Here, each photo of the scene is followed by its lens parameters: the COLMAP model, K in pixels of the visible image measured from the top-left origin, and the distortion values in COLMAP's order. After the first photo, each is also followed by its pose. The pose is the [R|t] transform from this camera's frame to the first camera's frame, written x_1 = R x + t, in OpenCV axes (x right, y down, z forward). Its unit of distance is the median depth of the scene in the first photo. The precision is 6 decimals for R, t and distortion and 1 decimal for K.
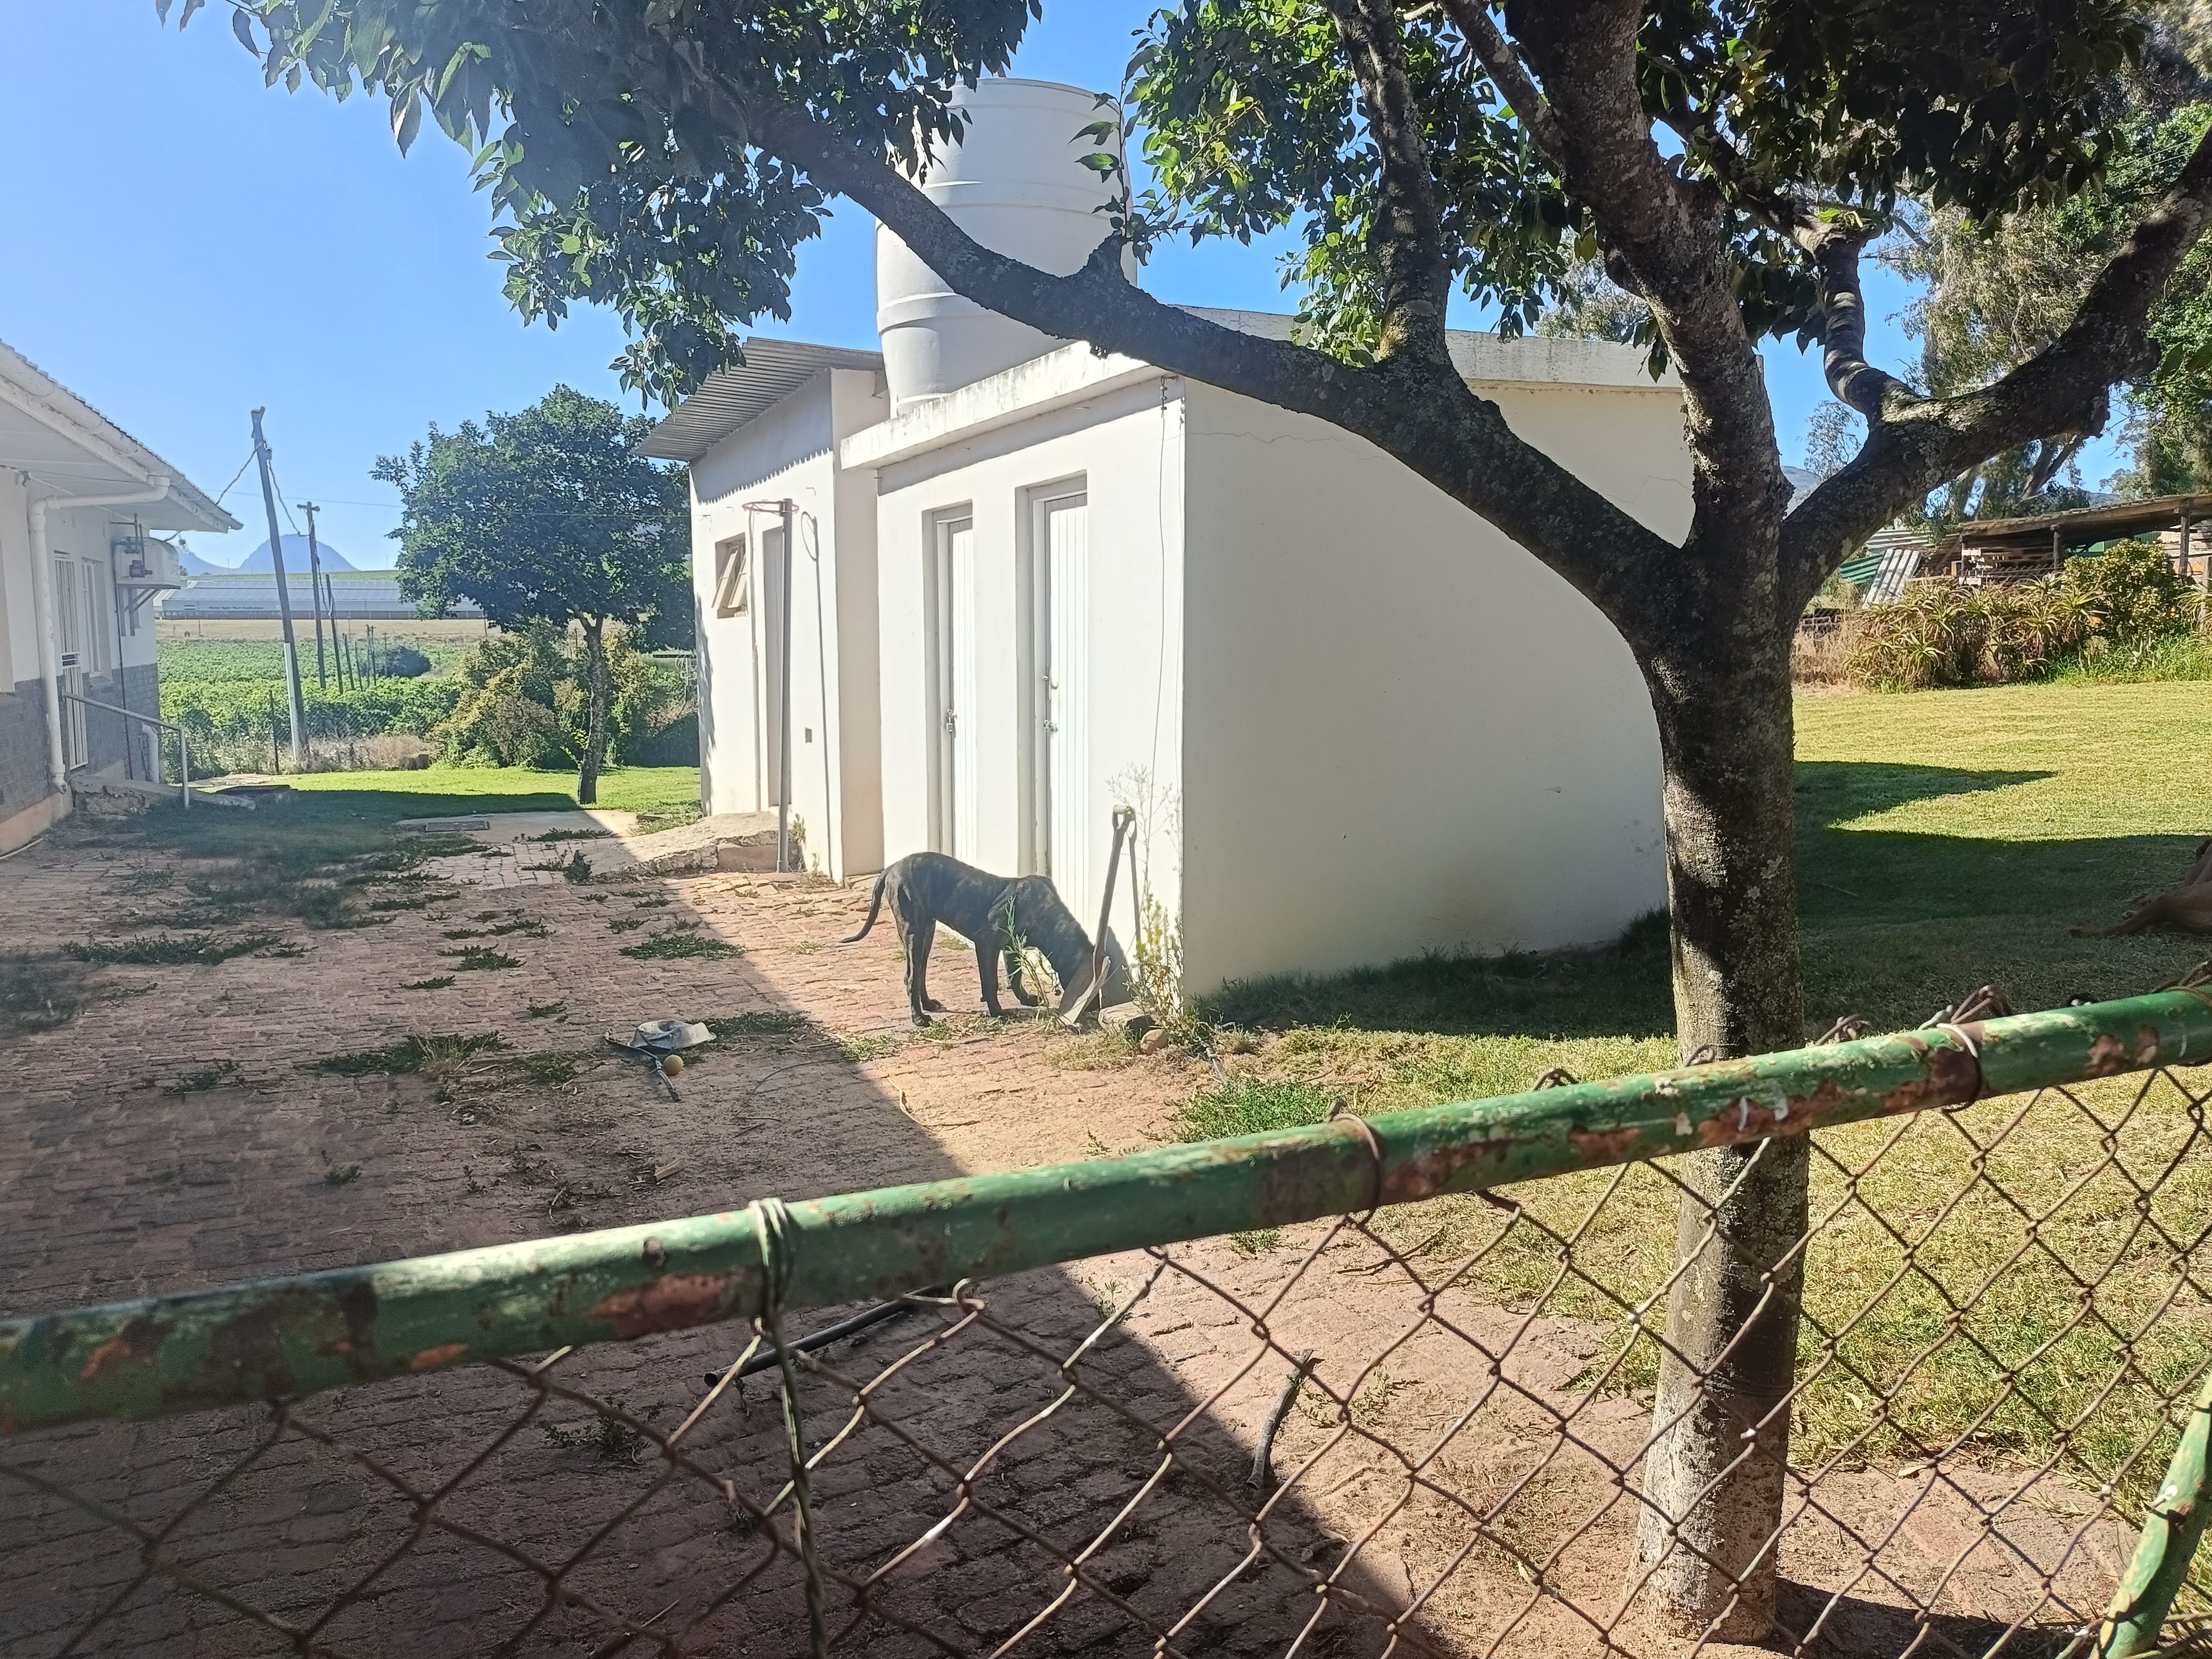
lens RADIAL K [[1593.1, 0, 1106.0], [0, 1593.1, 829.5], [0, 0, 1]] dist [0.003656, 0.001377]
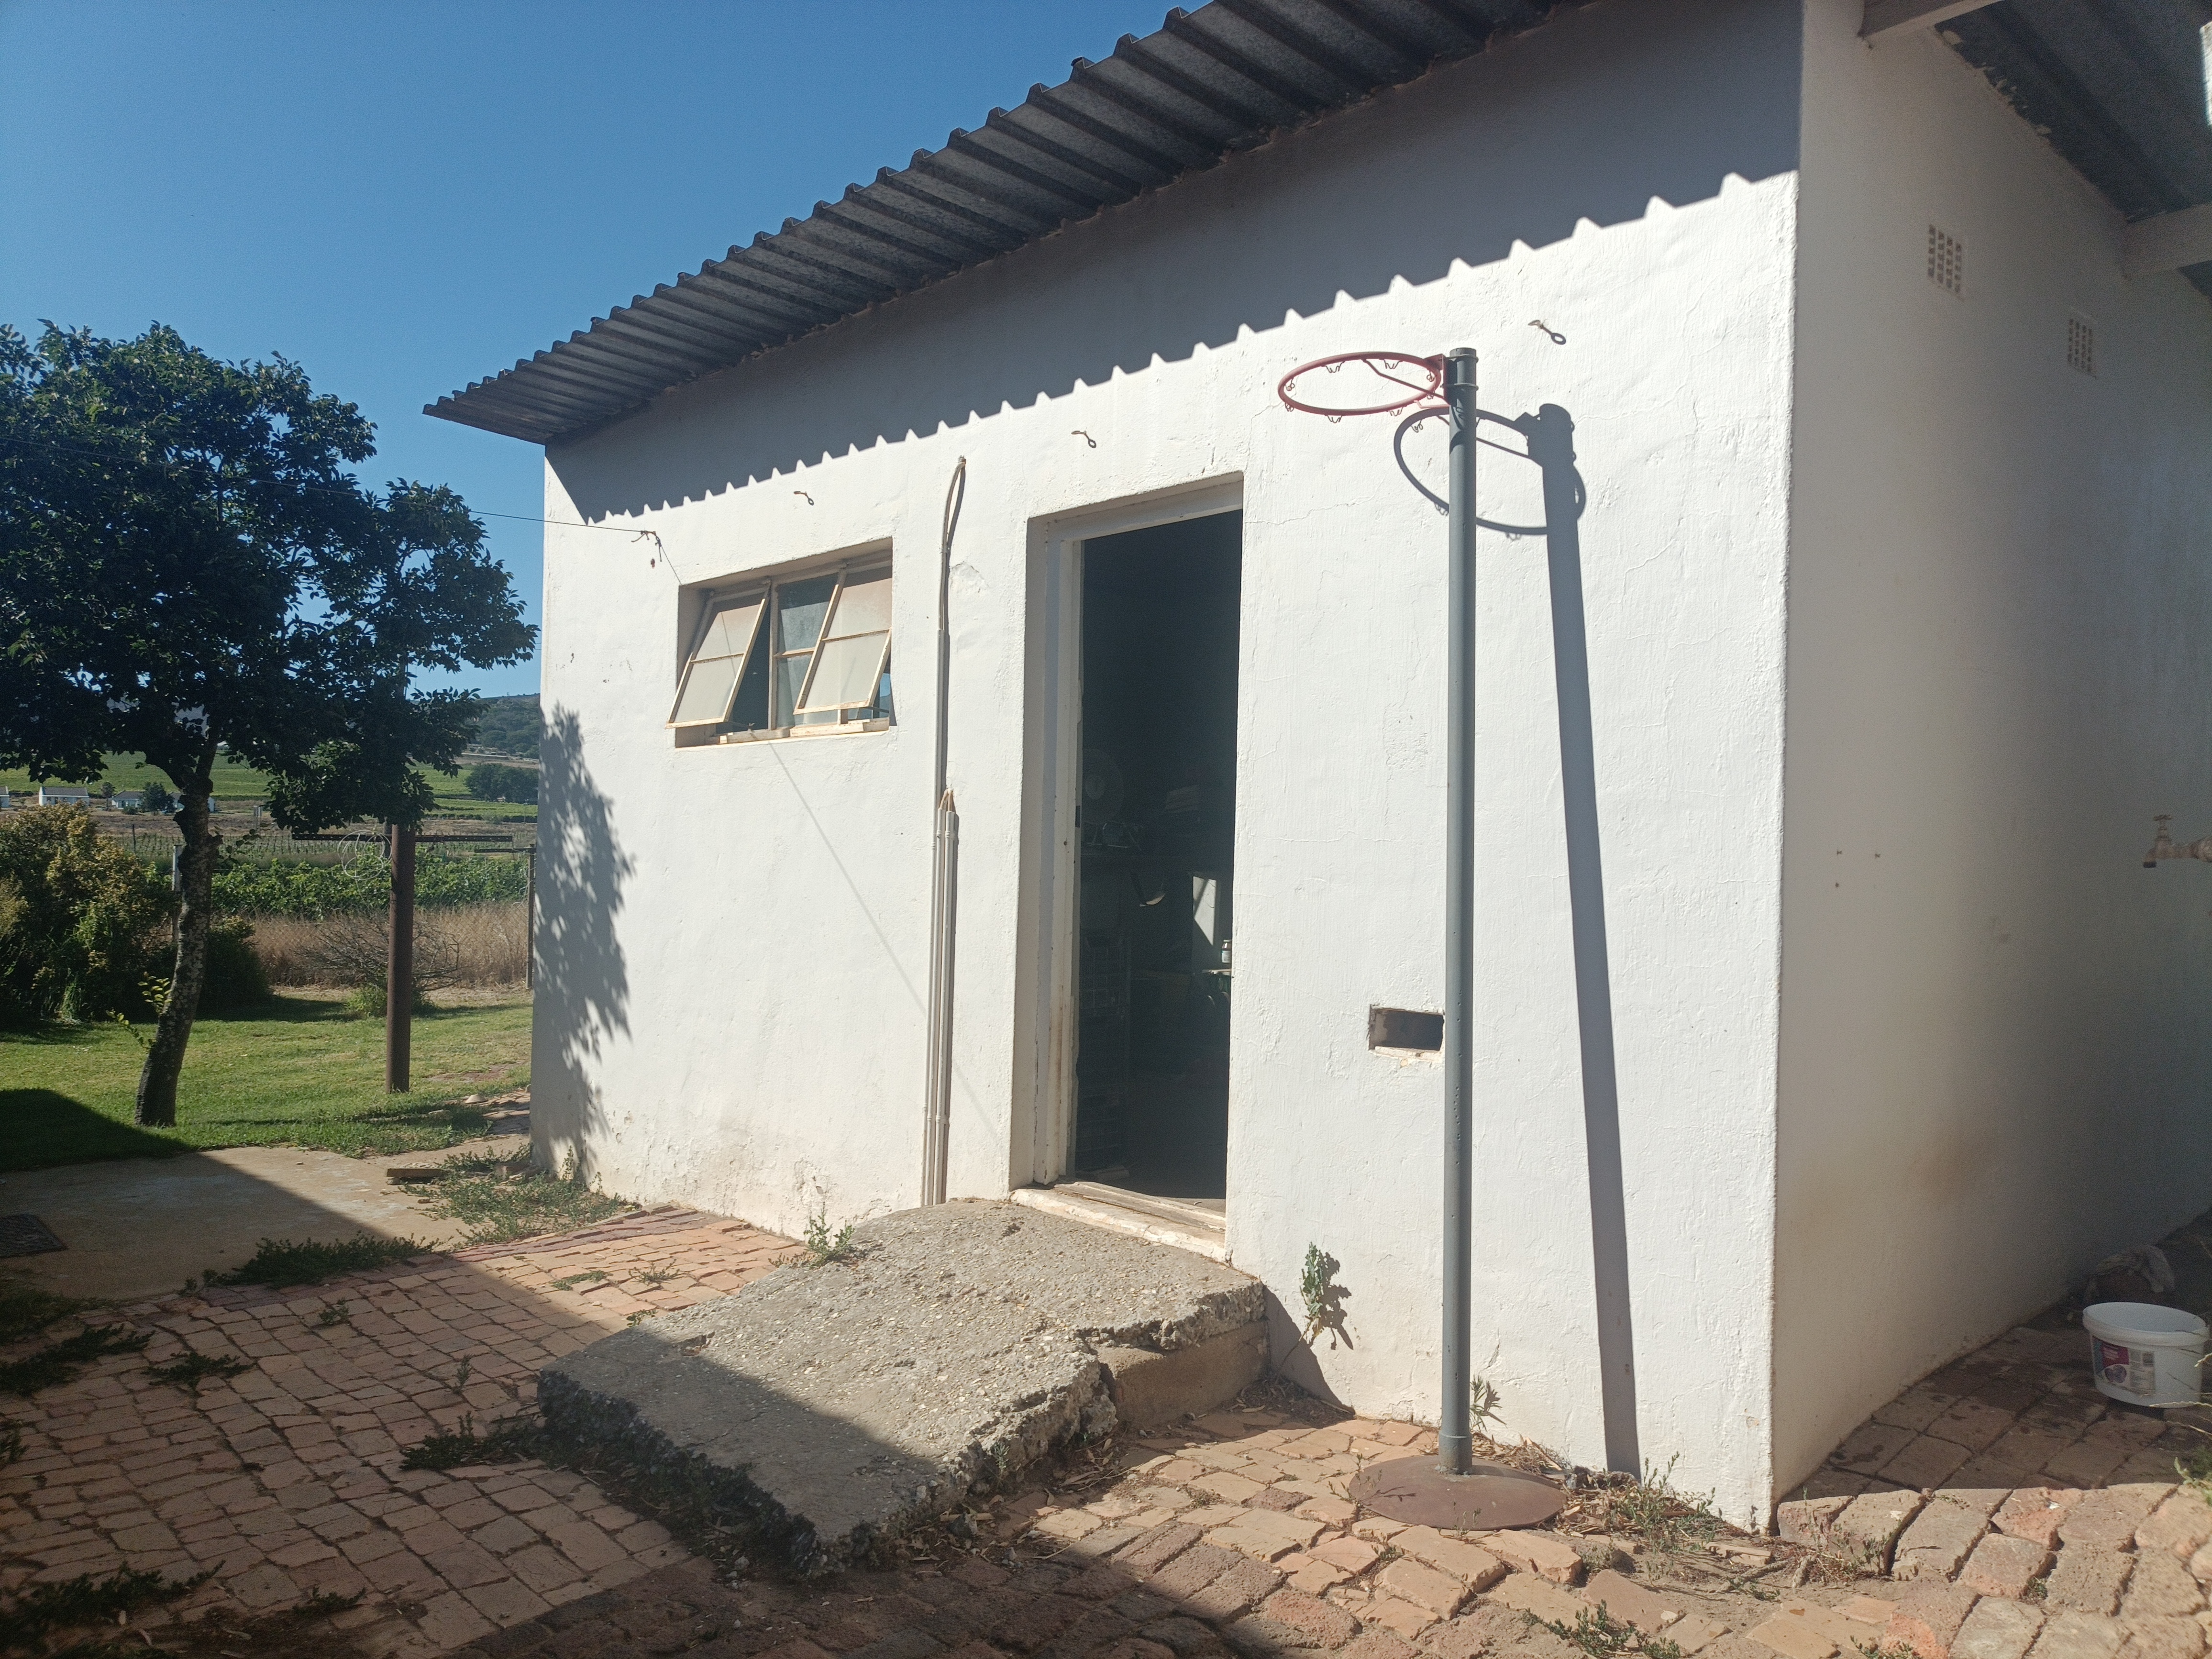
lens RADIAL K [[1593.1, 0, 1106.0], [0, 1593.1, 829.5], [0, 0, 1]] dist [0.003656, 0.001377]
pose [[0.935779, 0.038132, 0.350518, -0.229015], [0.011865, 0.990166, -0.139394, -0.033698], [-0.352387, 0.134601, 0.926124, 0.423716]]
